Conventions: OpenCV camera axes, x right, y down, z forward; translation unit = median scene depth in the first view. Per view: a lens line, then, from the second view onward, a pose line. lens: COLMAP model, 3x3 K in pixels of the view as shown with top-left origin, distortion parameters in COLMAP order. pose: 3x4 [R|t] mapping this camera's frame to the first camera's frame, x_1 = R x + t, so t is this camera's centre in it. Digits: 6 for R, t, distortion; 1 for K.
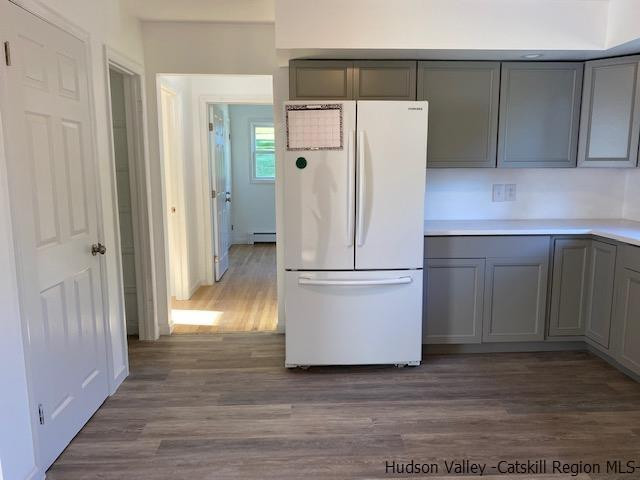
lens RADIAL K [[496.7, 0, 319.8], [0, 496.7, 237.1], [0, 0, 1]] dist [0.049226, -0.047902]
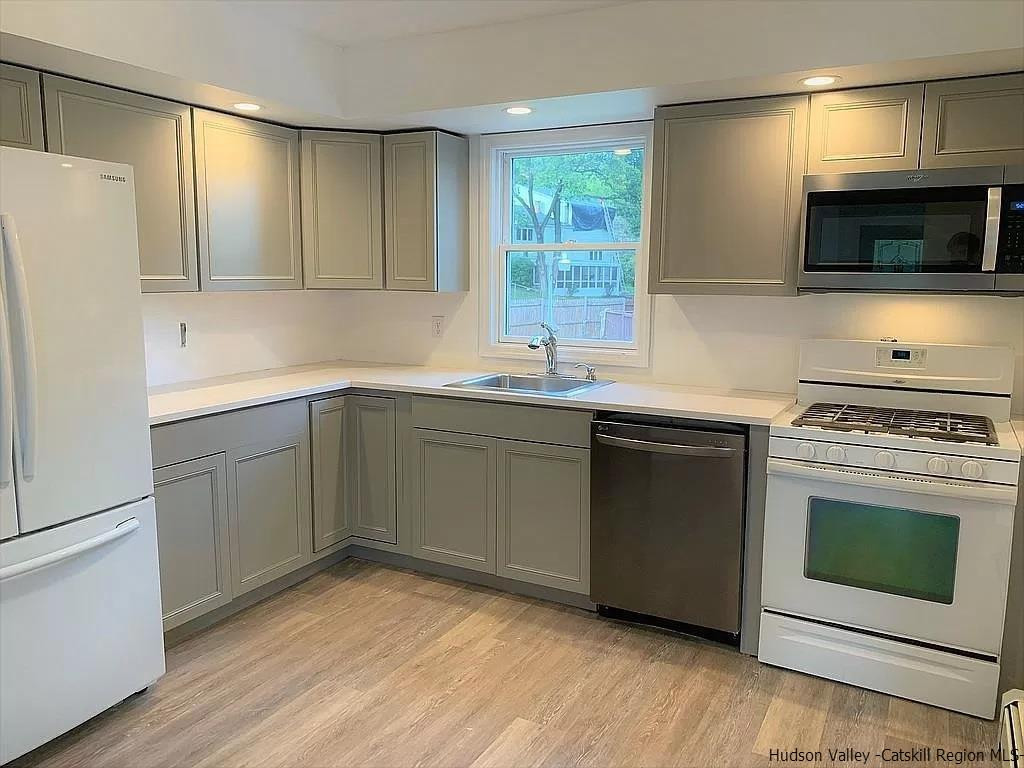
lens RADIAL K [[794.8, 0, 514.8], [0, 794.8, 378.5], [0, 0, 1]] dist [0.049226, -0.047902]
pose [[0.520429, -0.111963, 0.846533, -0.275008], [0.123271, 0.990833, 0.055264, -0.052941], [-0.844960, 0.075592, 0.529461, 0.254717]]
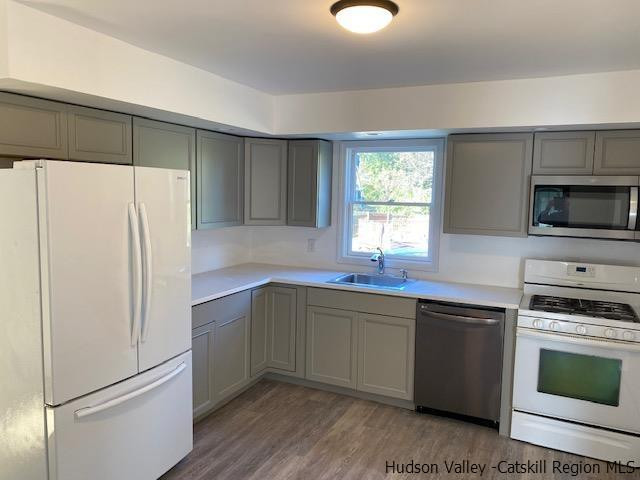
lens RADIAL K [[496.7, 0, 316.9], [0, 496.7, 241.6], [0, 0, 1]] dist [0.049226, -0.047902]
pose [[0.476783, -0.081301, 0.875253, -0.476390], [0.111976, 0.993219, 0.031261, -0.136385], [-0.871860, 0.083103, 0.482653, 0.341017]]
